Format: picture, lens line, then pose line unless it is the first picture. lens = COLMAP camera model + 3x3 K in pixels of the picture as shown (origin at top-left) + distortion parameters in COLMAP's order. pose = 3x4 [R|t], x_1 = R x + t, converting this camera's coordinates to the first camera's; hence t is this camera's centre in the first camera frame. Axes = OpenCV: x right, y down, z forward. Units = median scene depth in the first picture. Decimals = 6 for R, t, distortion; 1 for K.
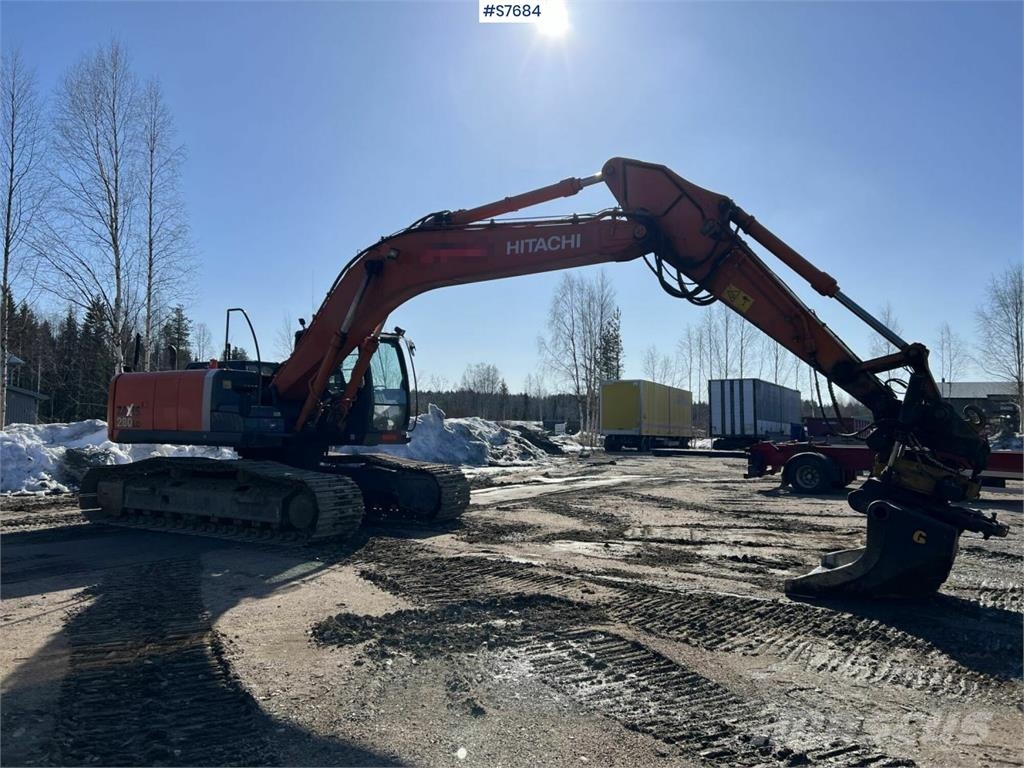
lens RADIAL K [[768.0, 0, 503.8], [0, 768.0, 376.4], [0, 0, 1]] dist [0.070351, -0.086244]
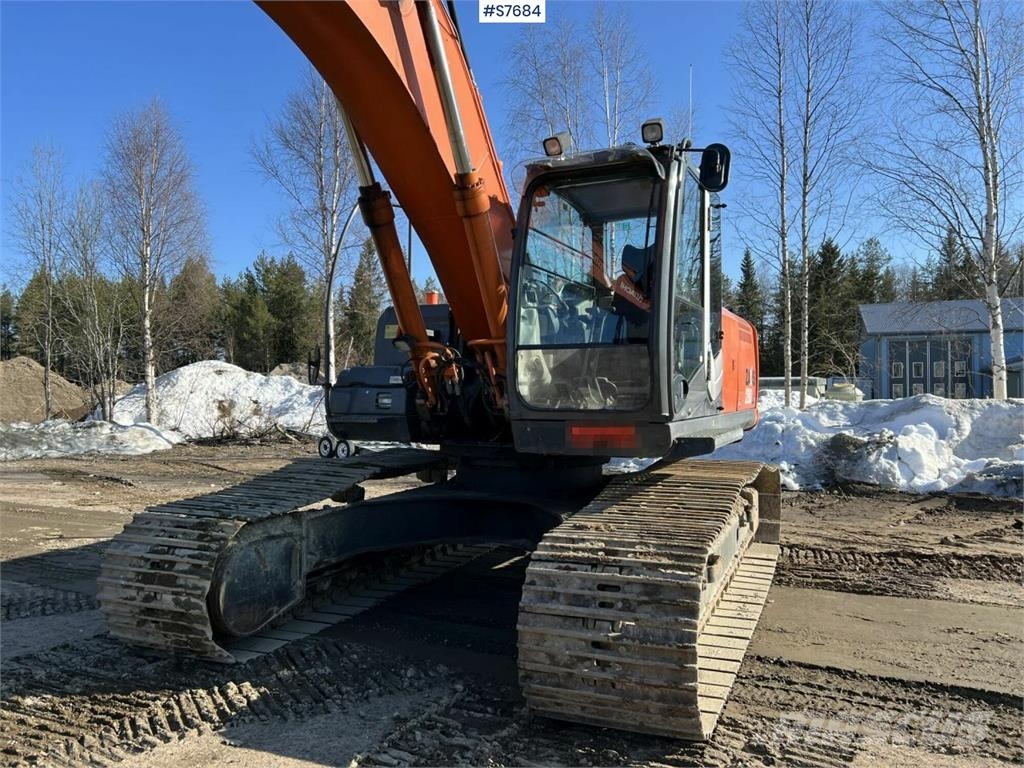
lens RADIAL K [[766.9, 0, 515.5], [0, 766.9, 386.0], [0, 0, 1]] dist [0.078589, -0.099096]
pose [[0.136458, -0.019949, -0.990445, 0.091576], [0.060323, 0.998109, -0.011793, 0.025719], [0.988808, -0.058137, 0.137404, 0.404880]]
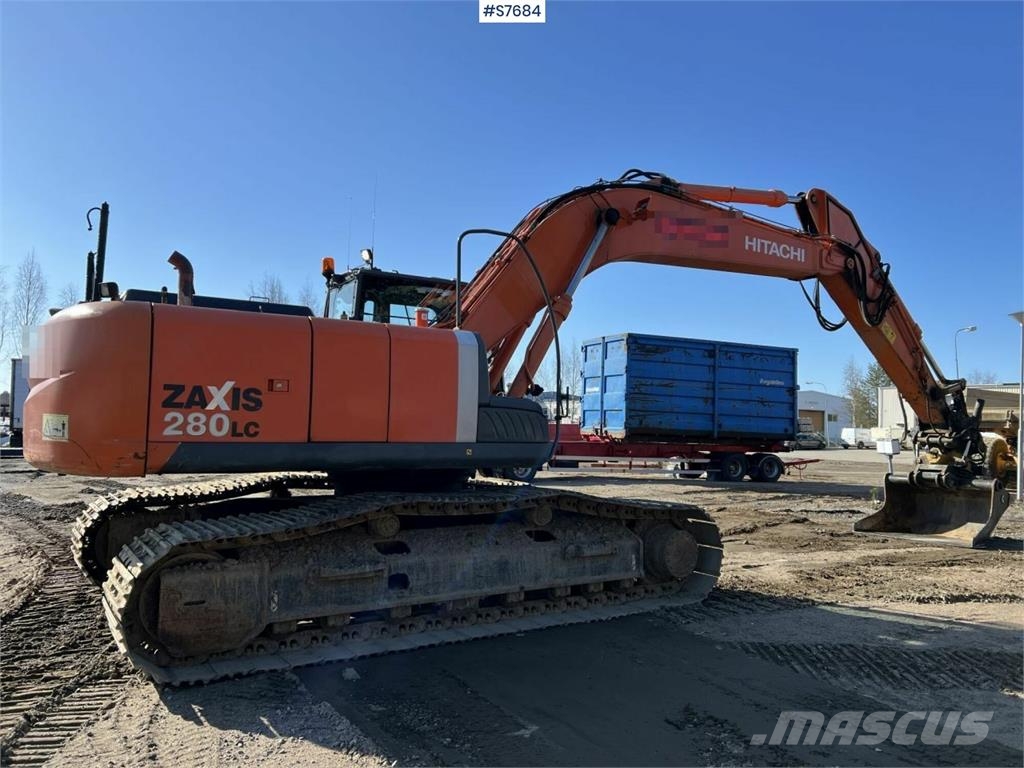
lens RADIAL K [[770.3, 0, 505.4], [0, 770.3, 377.0], [0, 0, 1]] dist [0.072609, -0.085904]
pose [[0.446919, 0.051603, 0.893085, -0.341721], [-0.065865, 0.997523, -0.024677, 0.014421], [-0.892146, -0.047794, 0.449211, 0.291179]]
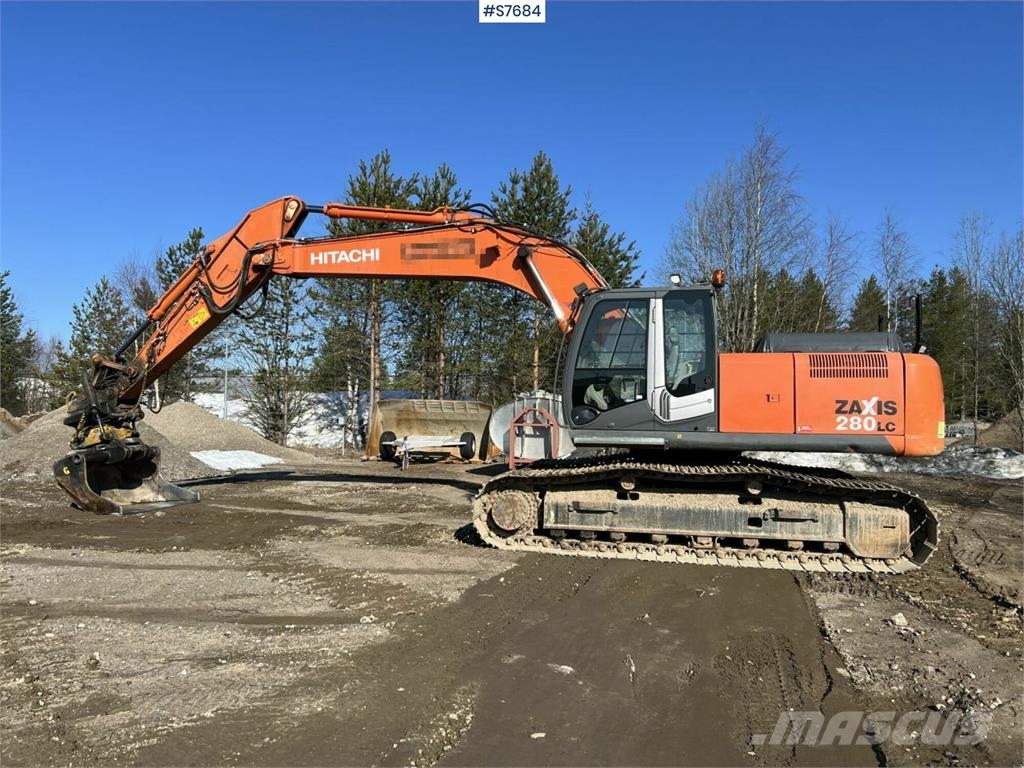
lens RADIAL K [[767.6, 0, 511.9], [0, 767.6, 378.8], [0, 0, 1]] dist [0.072300, -0.079939]
pose [[-0.941410, -0.043656, -0.334427, 0.074277], [-0.008670, 0.994392, -0.105403, 0.046386], [0.337153, -0.096328, -0.936509, 0.753728]]
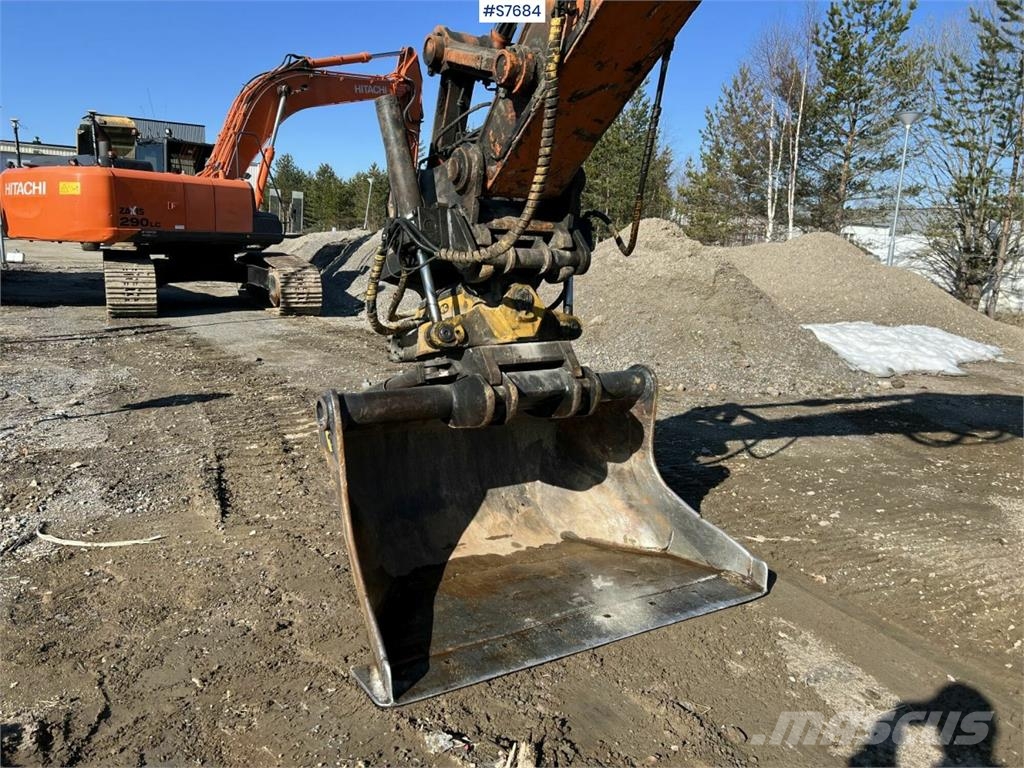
lens RADIAL K [[767.6, 0, 511.9], [0, 767.6, 378.8], [0, 0, 1]] dist [0.072300, -0.079939]
pose [[-0.895490, -0.134906, 0.424144, 0.080312], [-0.082300, 0.986714, 0.140083, 0.024567], [-0.437407, 0.090536, -0.894695, 0.379015]]
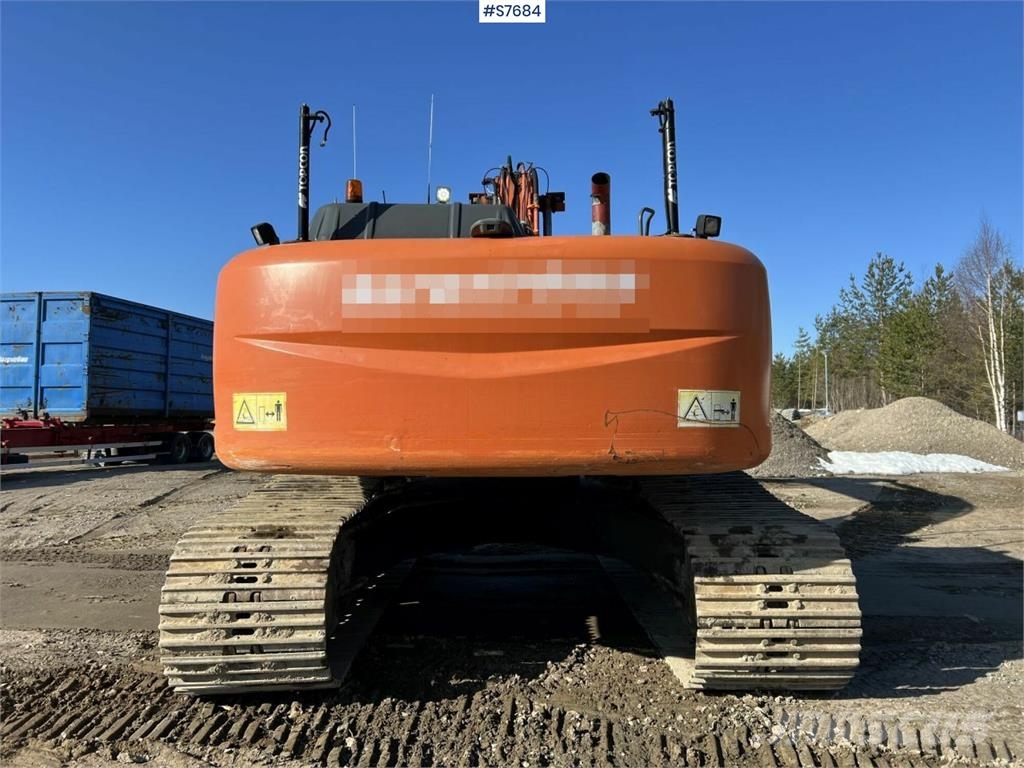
lens RADIAL K [[776.3, 0, 513.4], [0, 776.3, 373.7], [0, 0, 1]] dist [0.019854, -0.004281]
pose [[-0.522348, 0.028270, 0.852264, -0.319907], [-0.053288, 0.996415, -0.065712, 0.032689], [-0.851066, -0.079740, -0.518969, 0.556134]]
